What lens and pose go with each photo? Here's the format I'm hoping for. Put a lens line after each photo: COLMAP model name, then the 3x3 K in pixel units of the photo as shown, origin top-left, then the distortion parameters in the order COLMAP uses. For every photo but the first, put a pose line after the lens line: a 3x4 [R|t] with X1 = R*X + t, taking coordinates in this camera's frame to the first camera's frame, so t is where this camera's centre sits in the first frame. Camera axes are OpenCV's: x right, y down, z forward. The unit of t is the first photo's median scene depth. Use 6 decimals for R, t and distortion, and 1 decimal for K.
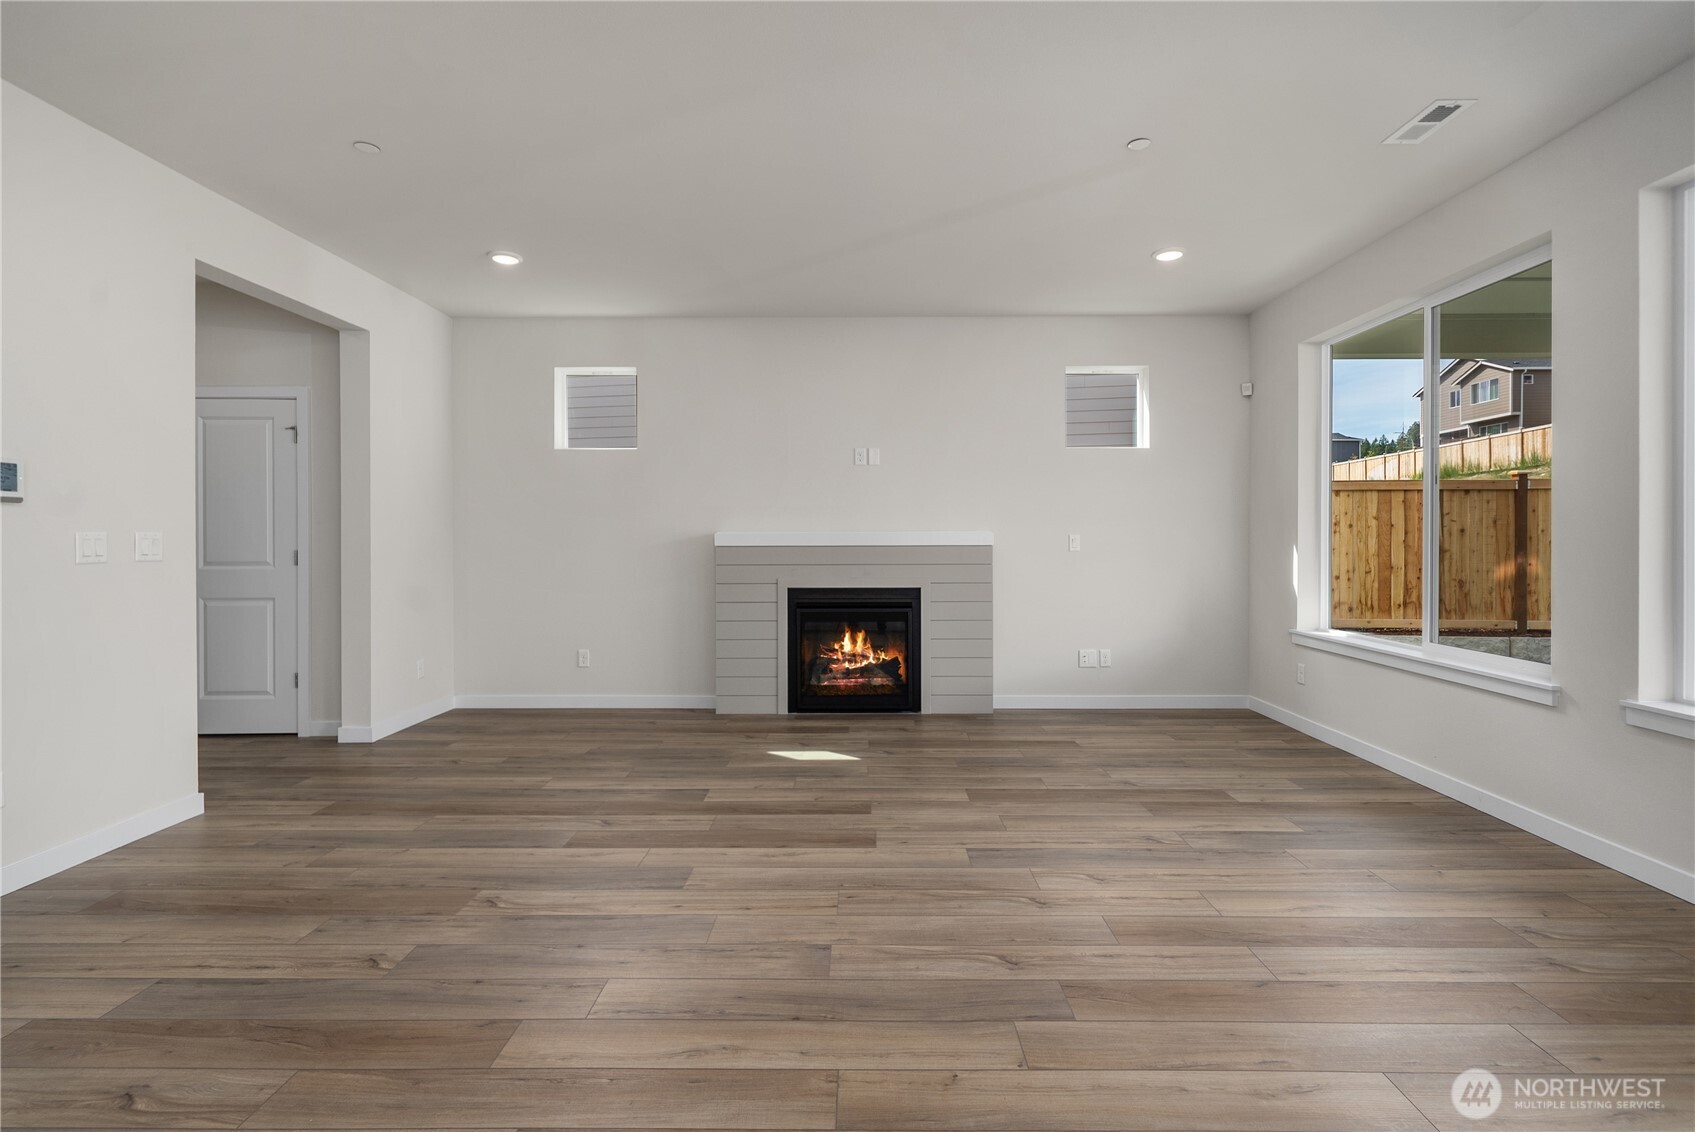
lens RADIAL K [[780.5, 0, 857.7], [0, 780.5, 544.3], [0, 0, 1]] dist [-0.001059, 0.000262]
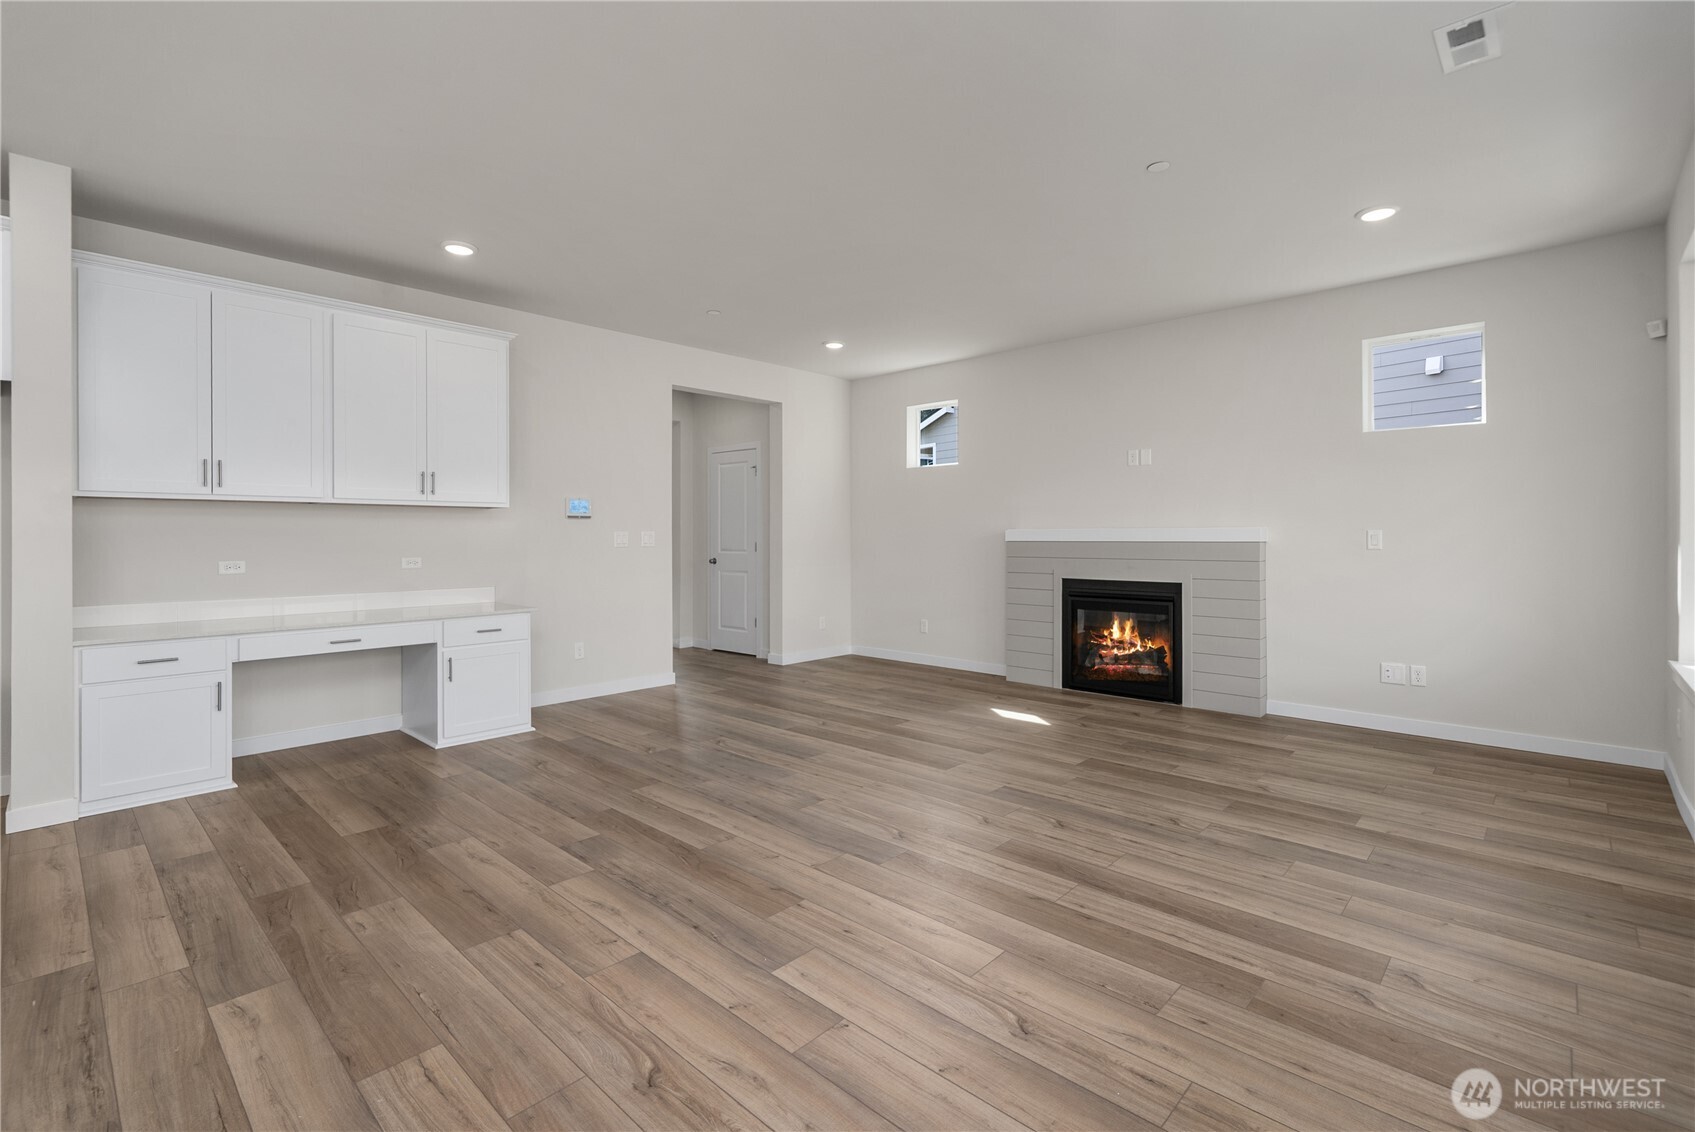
lens RADIAL K [[763.5, 0, 841.9], [0, 763.5, 535.0], [0, 0, 1]] dist [-0.000229, -0.000221]
pose [[0.732524, -0.000261, -0.680742, 0.619300], [-0.004394, 0.999977, -0.005112, 0.000137], [0.680727, 0.006736, 0.732506, -0.050381]]
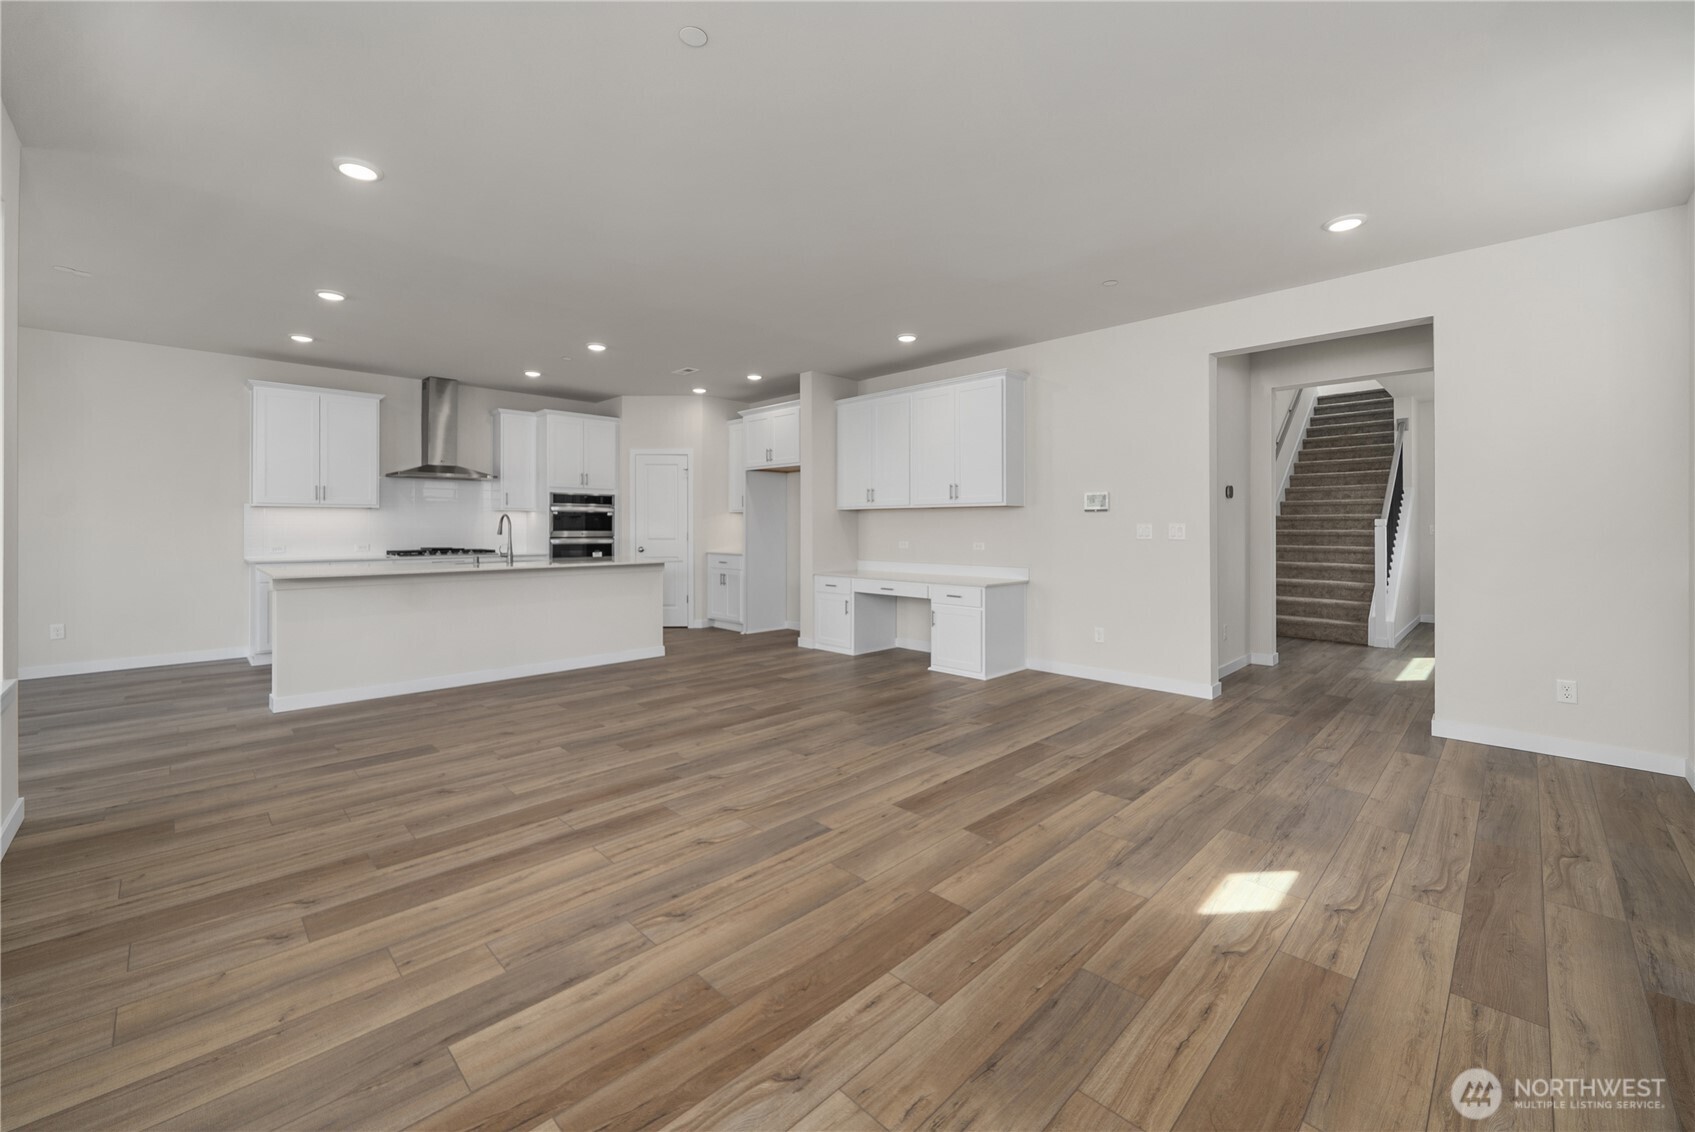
lens RADIAL K [[678.9, 0, 848.2], [0, 678.9, 526.0], [0, 0, 1]] dist [-0.001794, -0.000282]
pose [[-0.702453, 0.000043, -0.711731, 0.610604], [-0.004761, 0.999977, 0.004758, -0.012131], [0.711715, 0.006731, -0.702436, 1.314761]]
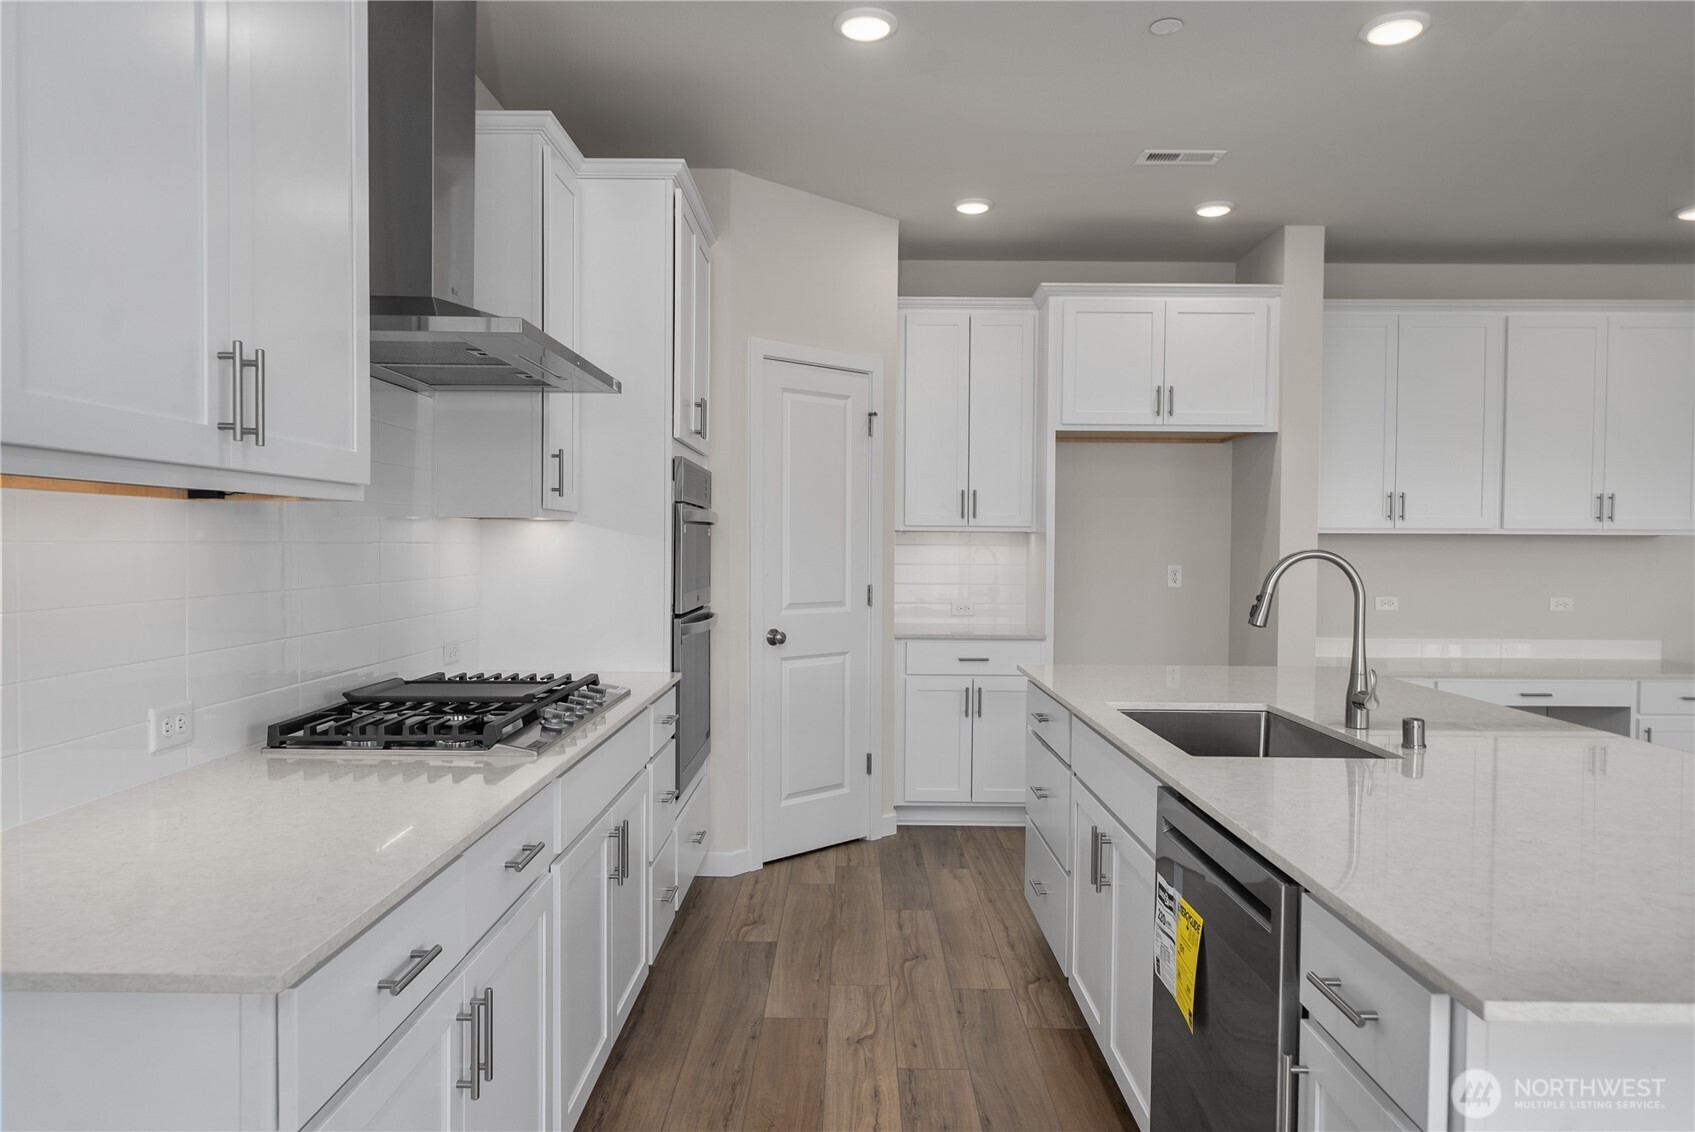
lens RADIAL K [[1118.7, 0, 842.3], [0, 1118.7, 573.5], [0, 0, 1]] dist [0.001128, 0.000522]
pose [[-0.004500, 0.027867, -0.999602, 0.748180], [-0.013650, 0.999517, 0.027926, -0.027772], [0.999897, 0.013770, -0.004118, -0.574583]]
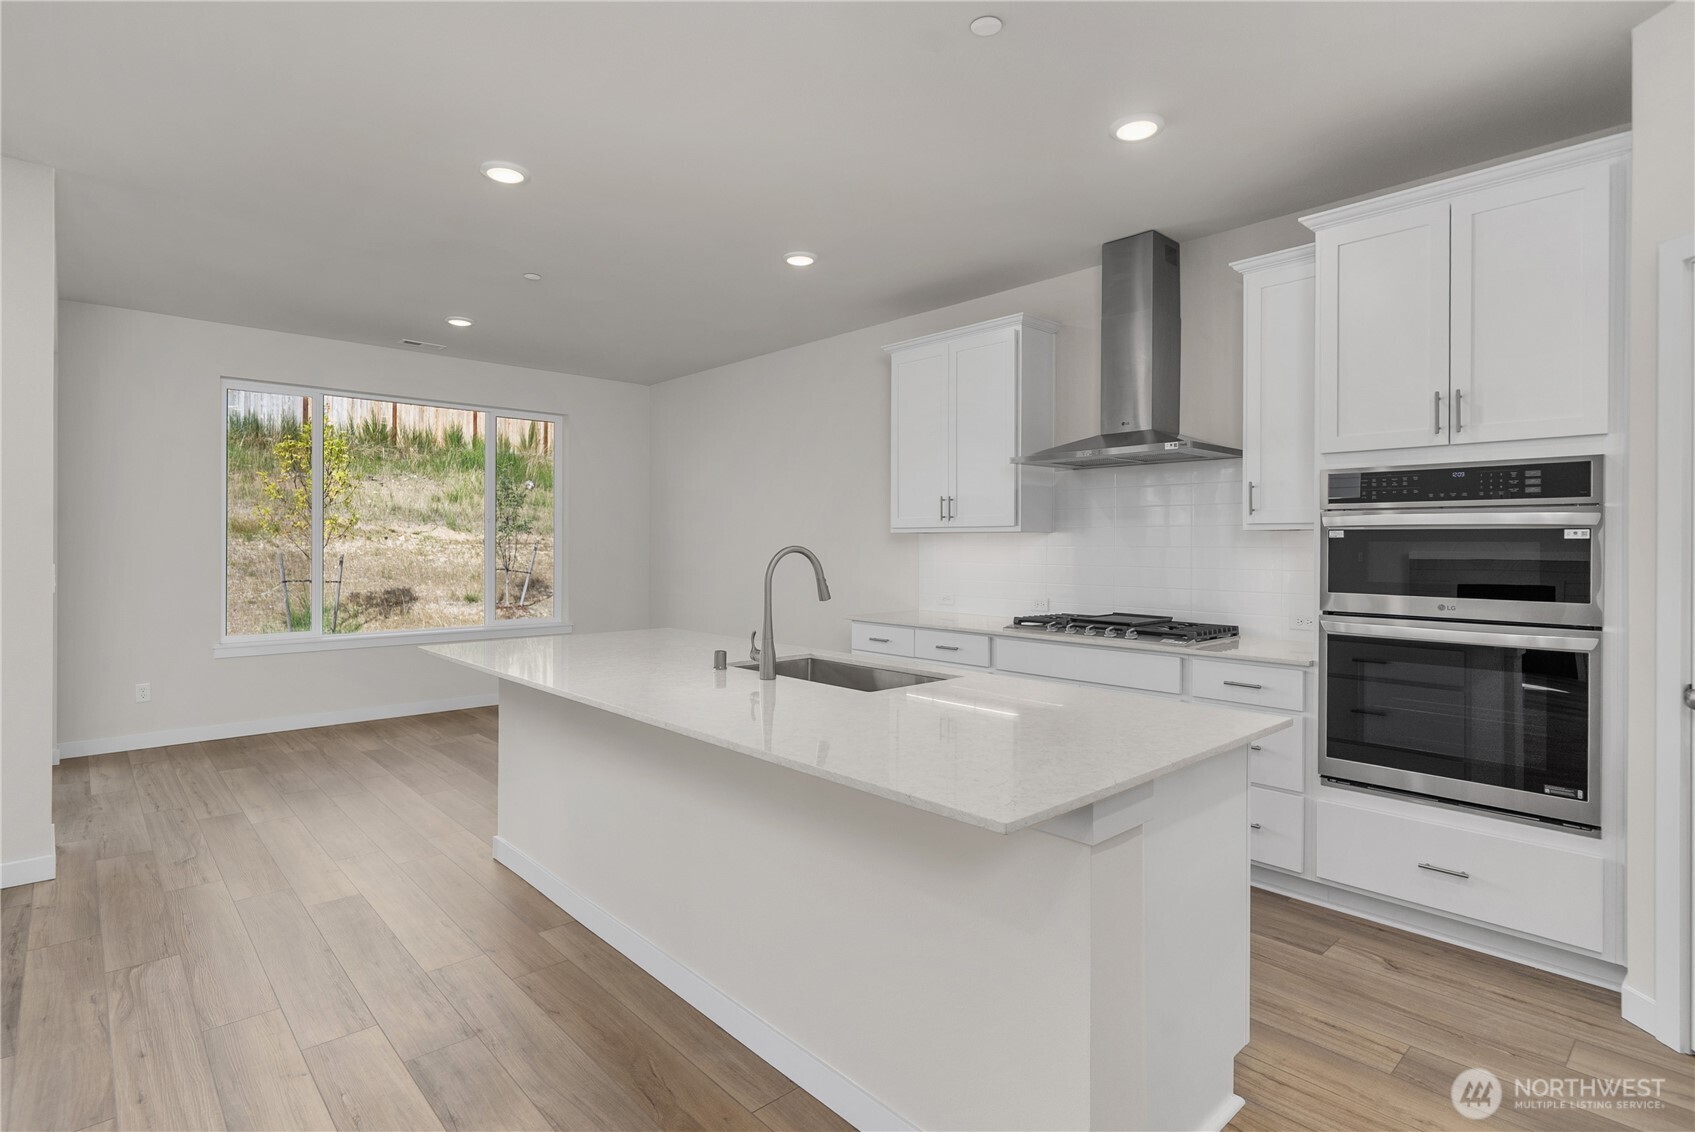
lens RADIAL K [[841.2, 0, 846.8], [0, 841.2, 550.2], [0, 0, 1]] dist [-0.000064, -0.000033]
pose [[-0.682509, -0.006540, 0.730848, -0.470123], [0.001689, 0.999943, 0.010526, -0.031837], [-0.730875, 0.008418, -0.682459, 0.153594]]
